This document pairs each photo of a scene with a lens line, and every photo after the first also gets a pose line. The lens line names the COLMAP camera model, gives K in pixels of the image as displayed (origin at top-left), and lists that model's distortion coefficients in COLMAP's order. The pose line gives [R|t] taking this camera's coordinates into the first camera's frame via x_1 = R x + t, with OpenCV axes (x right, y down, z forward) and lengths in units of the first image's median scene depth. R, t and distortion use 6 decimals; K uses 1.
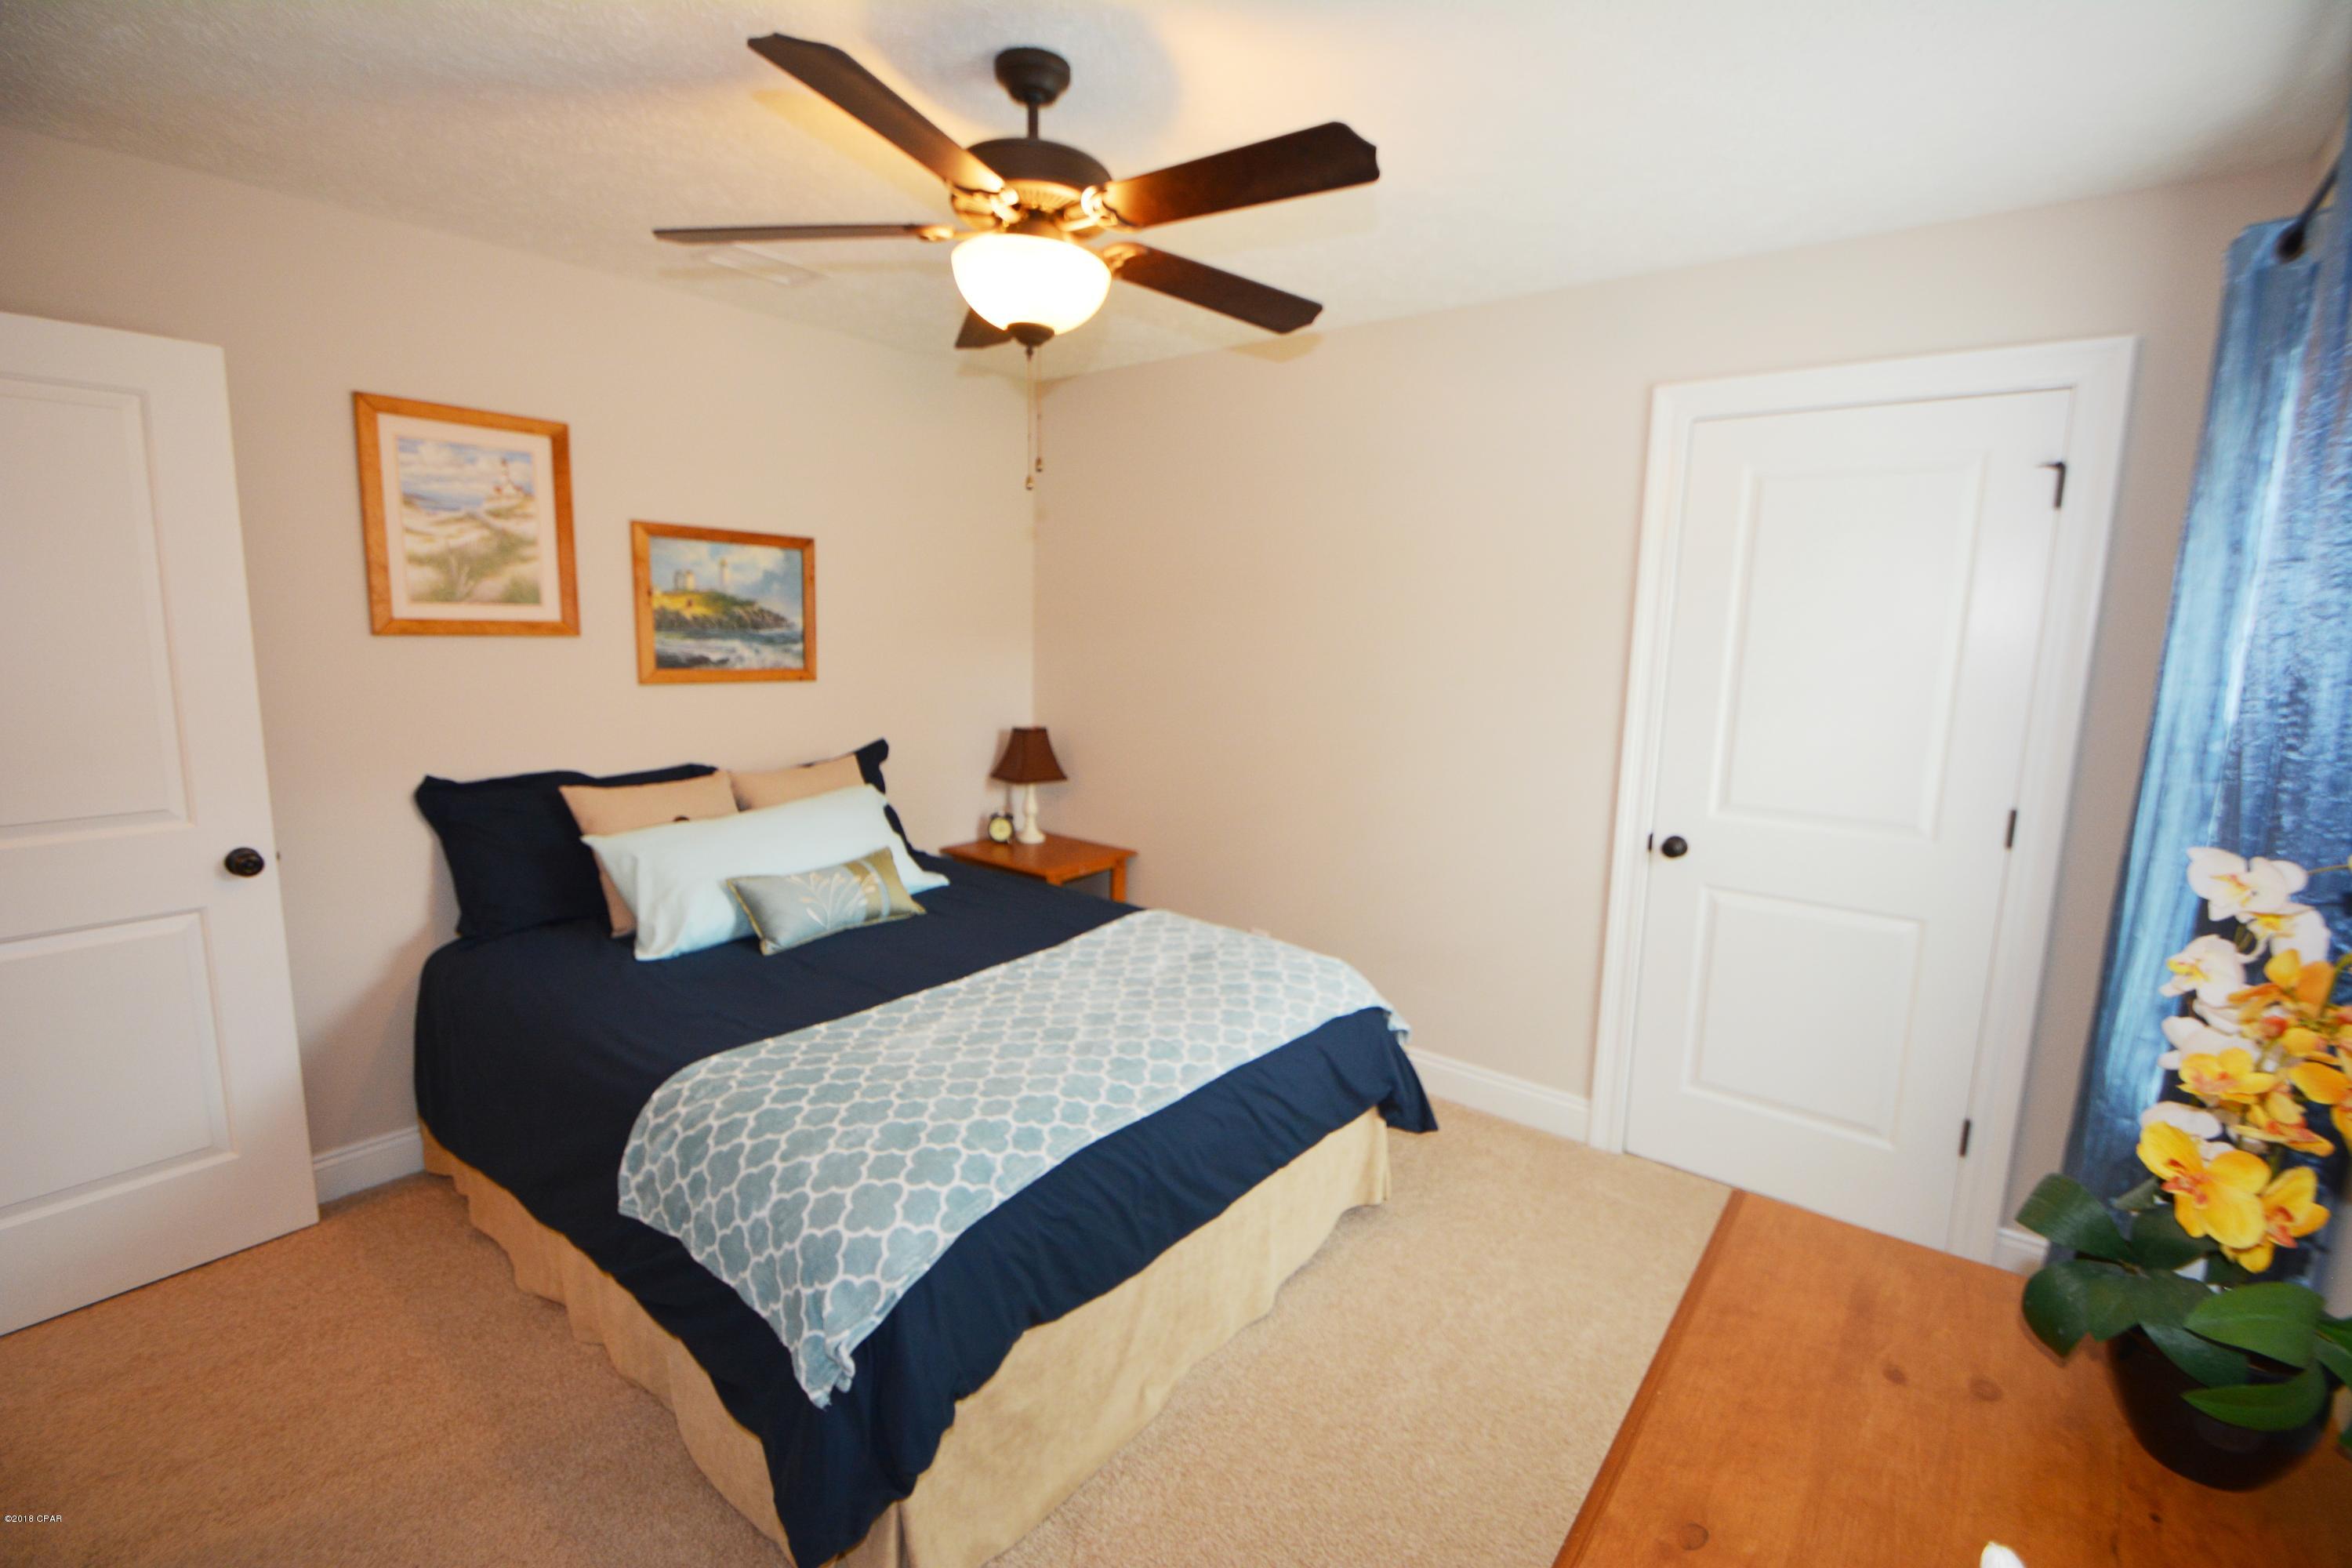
lens RADIAL K [[1028.8, 0, 1177.6], [0, 1028.8, 777.2], [0, 0, 1]] dist [-0.001684, -0.005347]
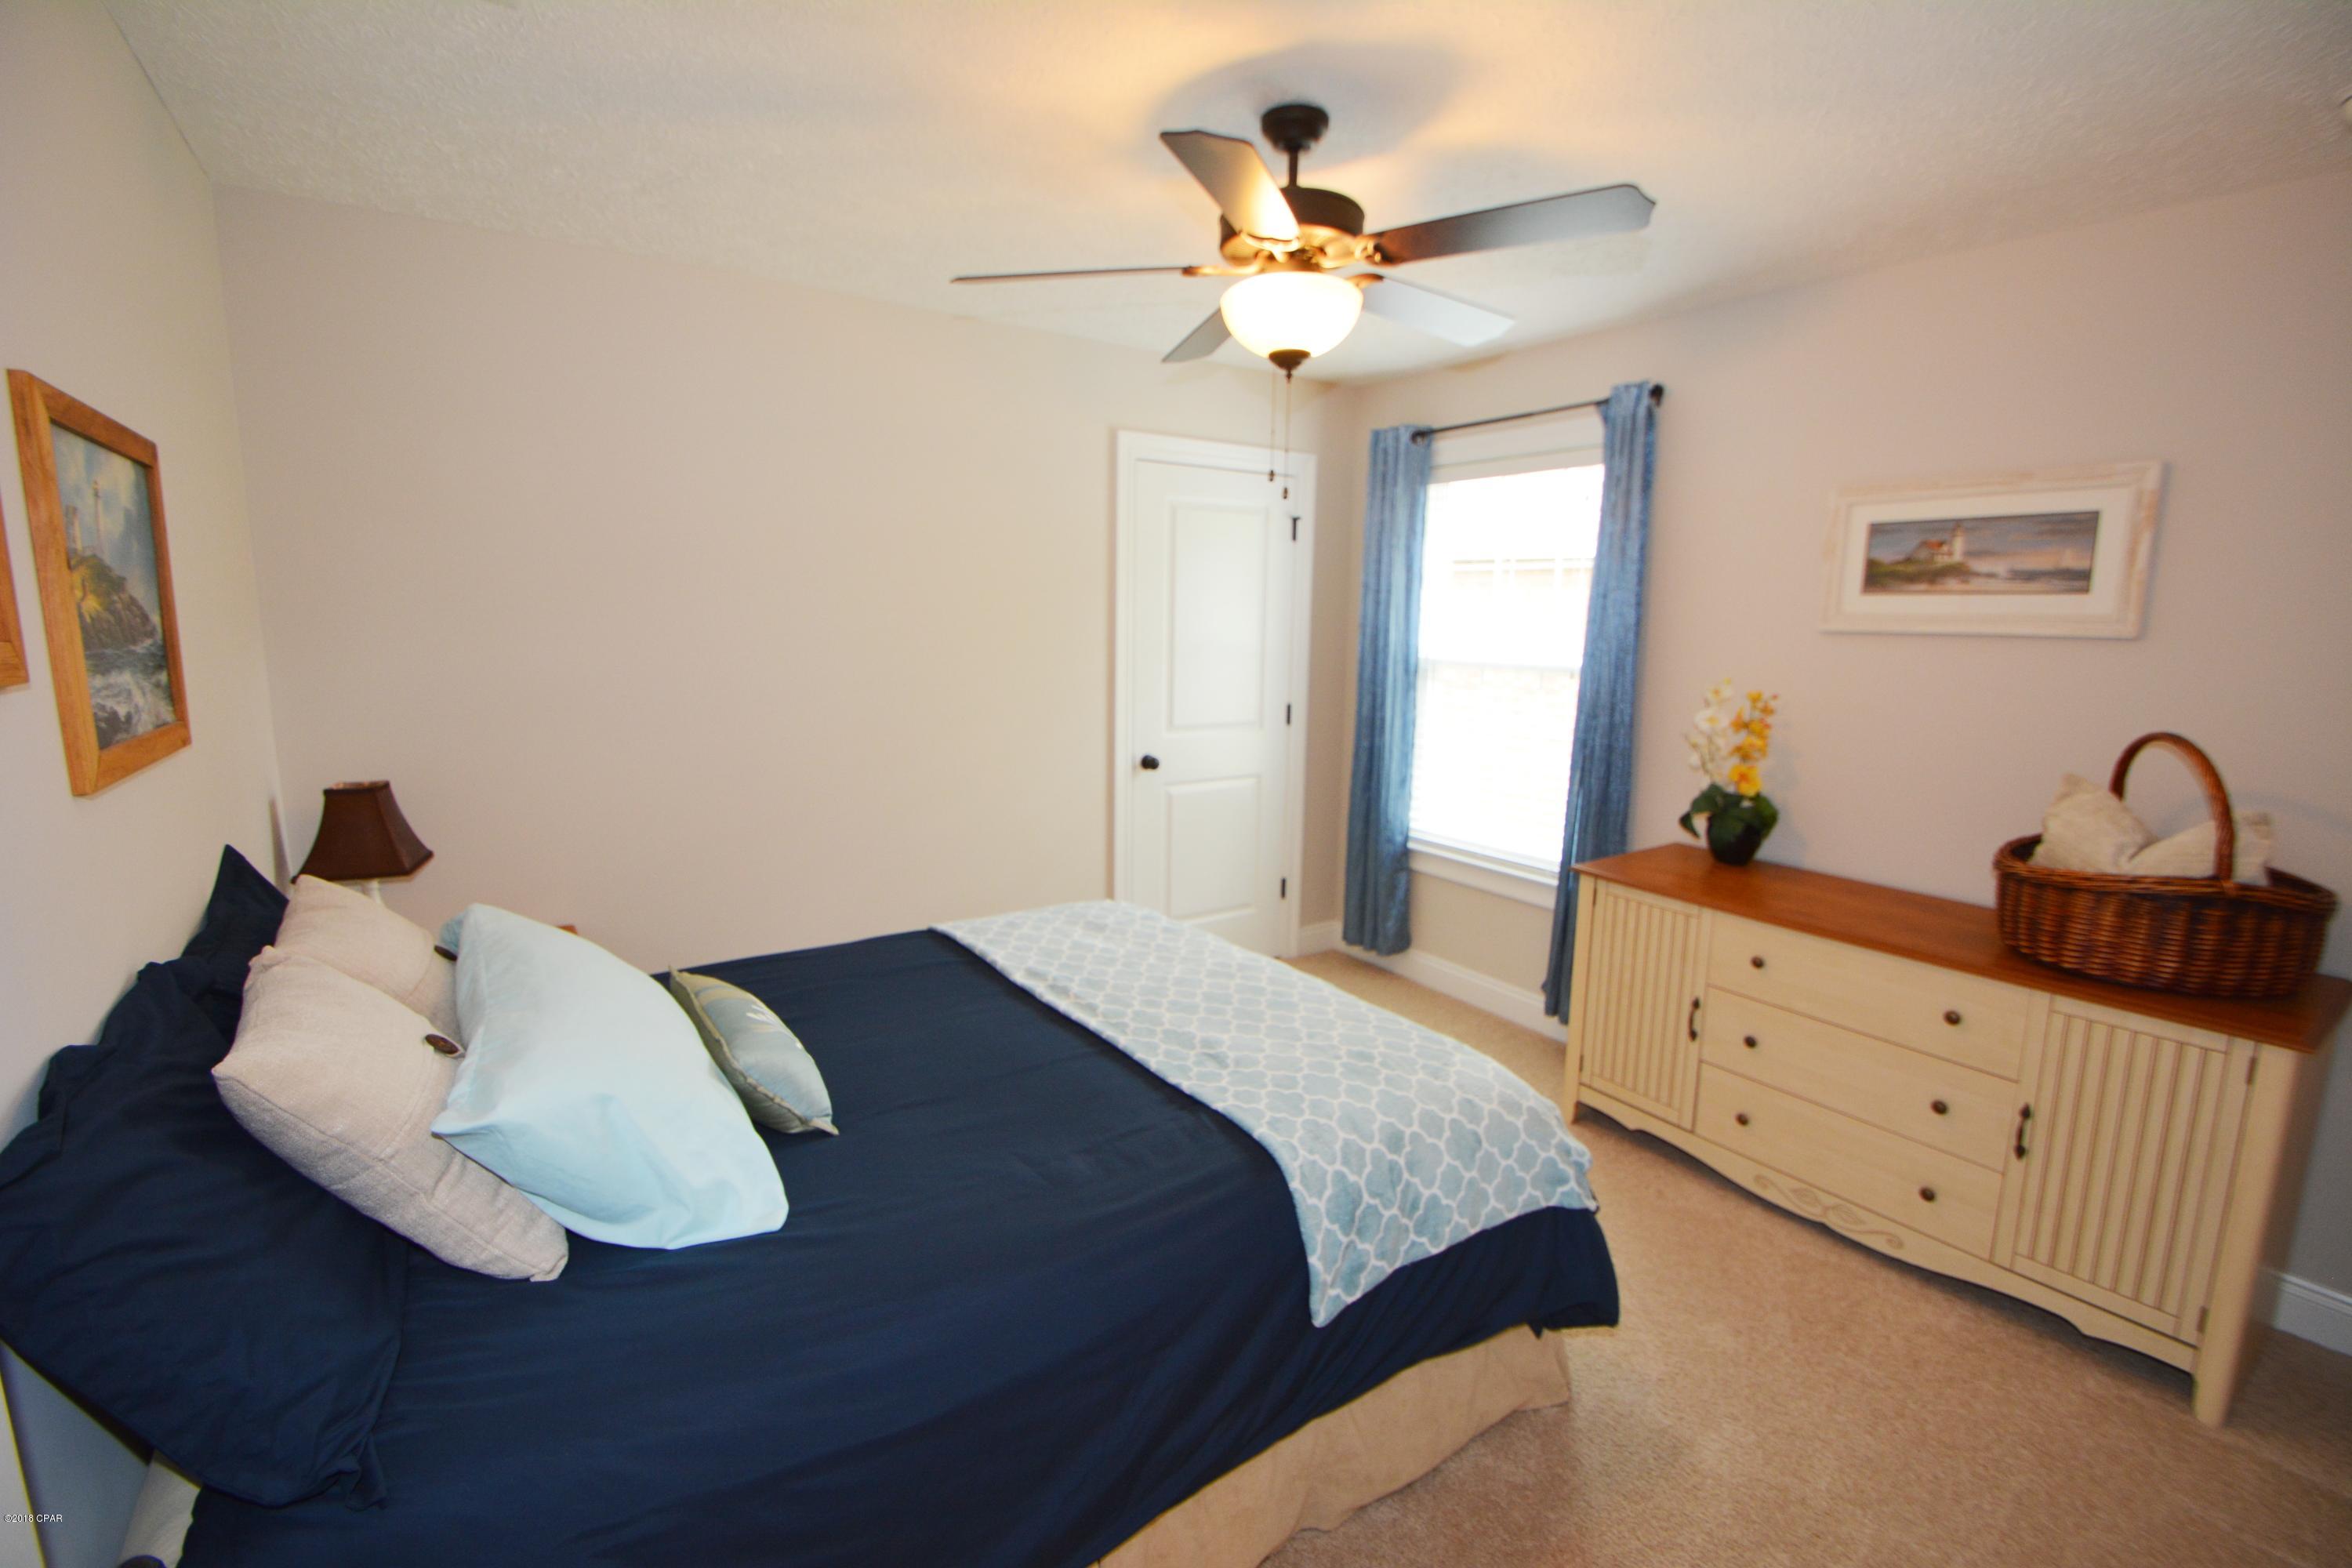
lens RADIAL K [[1028.8, 0, 1178.9], [0, 1028.8, 783.2], [0, 0, 1]] dist [-0.001684, -0.005347]
pose [[0.281758, -0.175759, 0.943250, -0.927428], [0.144044, 0.979686, 0.139521, -0.105891], [-0.948612, 0.096559, 0.301351, 0.589983]]
